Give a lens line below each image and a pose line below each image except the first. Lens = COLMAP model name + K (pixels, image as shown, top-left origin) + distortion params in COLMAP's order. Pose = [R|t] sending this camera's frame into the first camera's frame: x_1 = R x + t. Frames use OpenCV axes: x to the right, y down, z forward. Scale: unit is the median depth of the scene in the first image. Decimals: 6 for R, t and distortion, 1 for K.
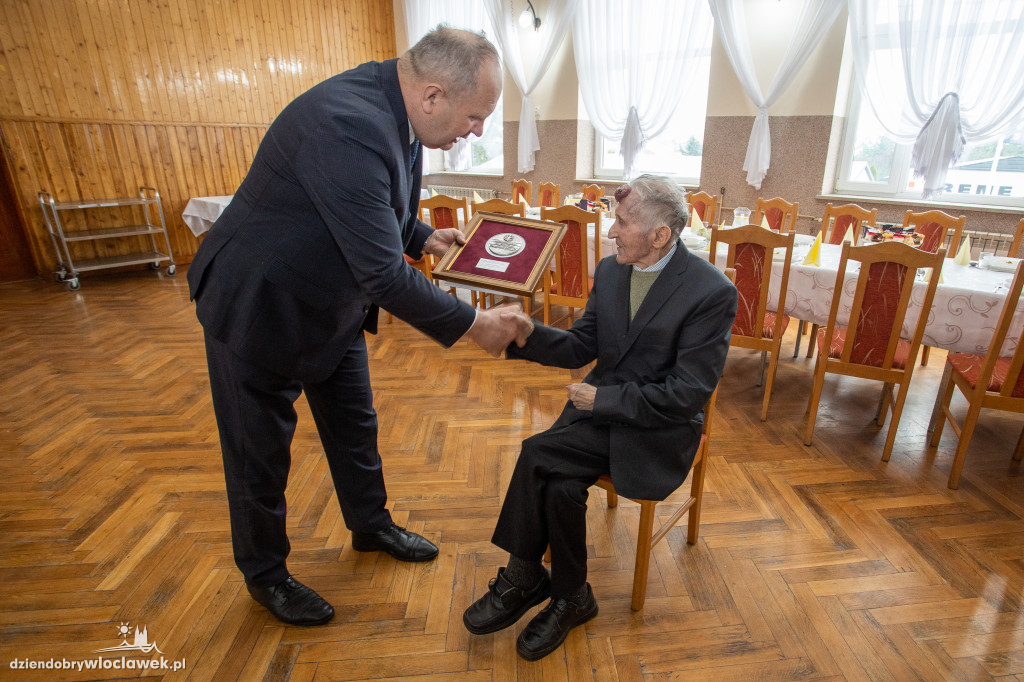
lens RADIAL K [[558.0, 0, 571.2], [0, 558.0, 362.6], [0, 0, 1]] dist [-0.065048, 0.025268]
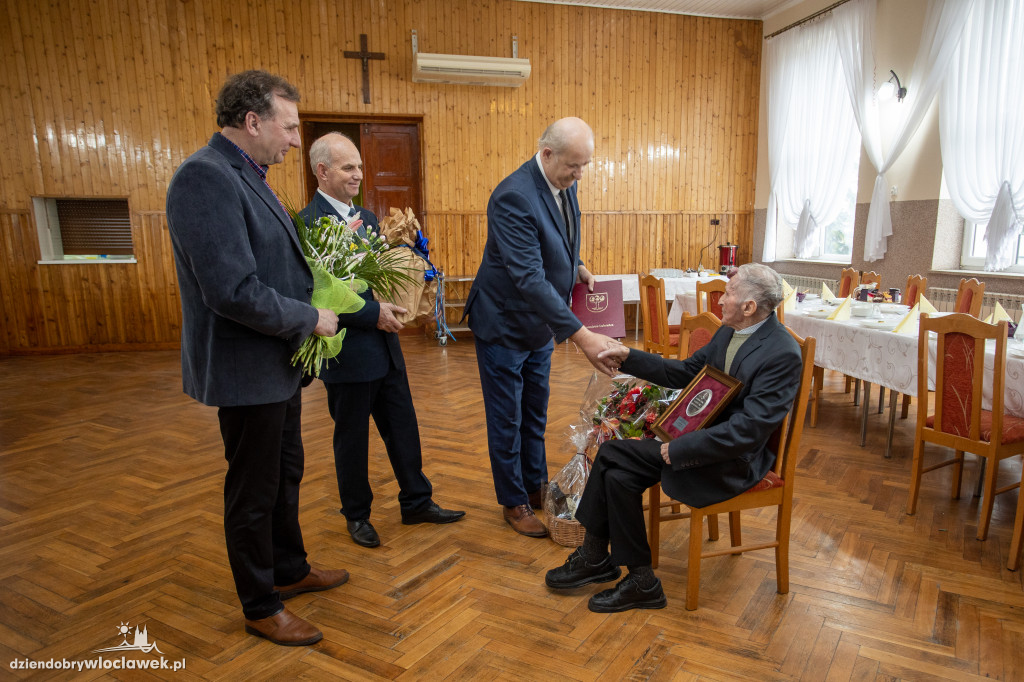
lens RADIAL K [[725.4, 0, 555.0], [0, 725.4, 379.6], [0, 0, 1]] dist [-0.055040, 0.059647]
pose [[0.807994, 0.101060, -0.580459, 0.300106], [-0.196323, 0.975059, -0.103519, 0.074026], [0.555520, 0.197600, 0.807683, -0.209241]]
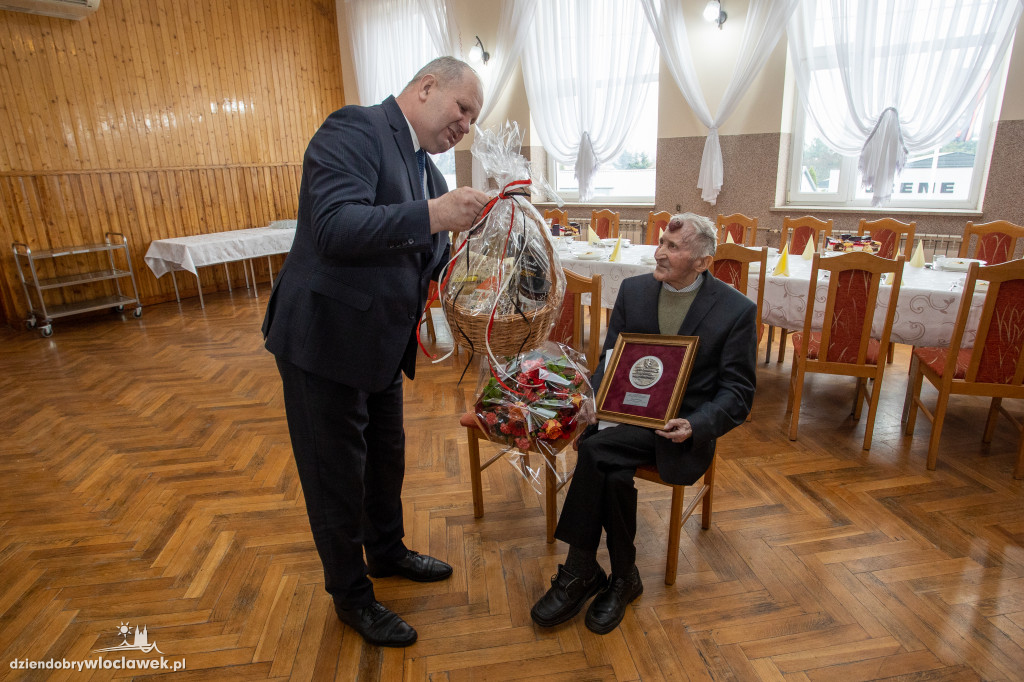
lens RADIAL K [[588.8, 0, 512.4], [0, 588.8, 350.8], [0, 0, 1]] dist [-0.073021, 0.033650]
pose [[0.998467, -0.054809, 0.007750, -0.077101], [0.055195, 0.996406, -0.064259, 0.010798], [-0.004200, 0.064589, 0.997903, -0.091913]]
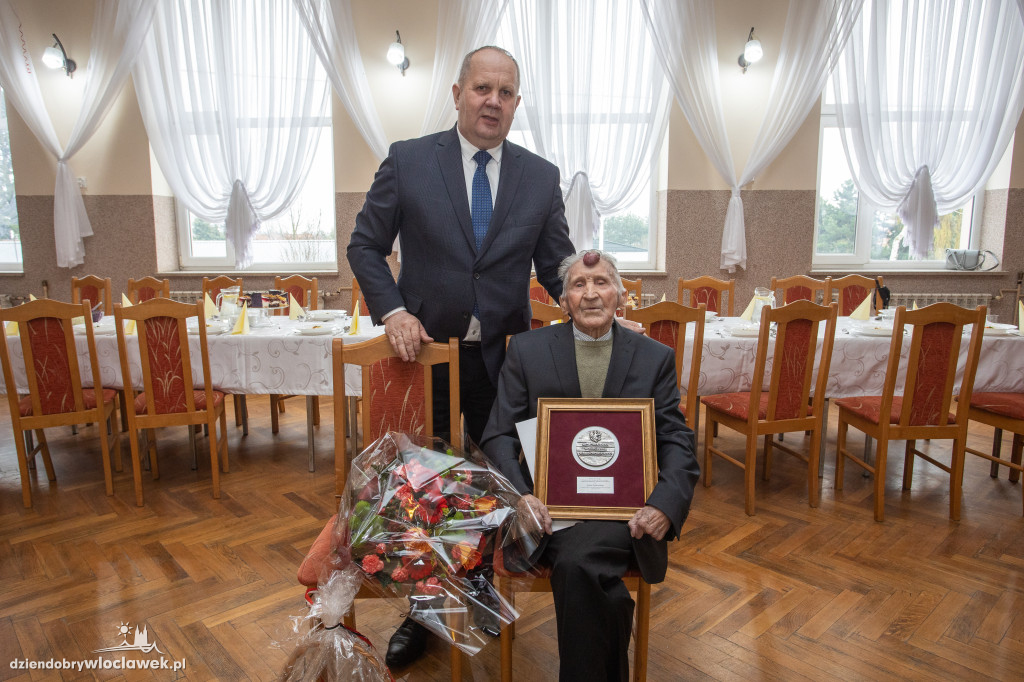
lens RADIAL K [[698.4, 0, 512.0], [0, 698.4, 341.0], [0, 0, 1]] dist [0.004691, 0.002736]
pose [[0.809254, -0.107000, 0.577632, -0.246806], [0.226513, 0.964074, -0.138757, -0.010572], [-0.542033, 0.243131, 0.804418, 0.029263]]
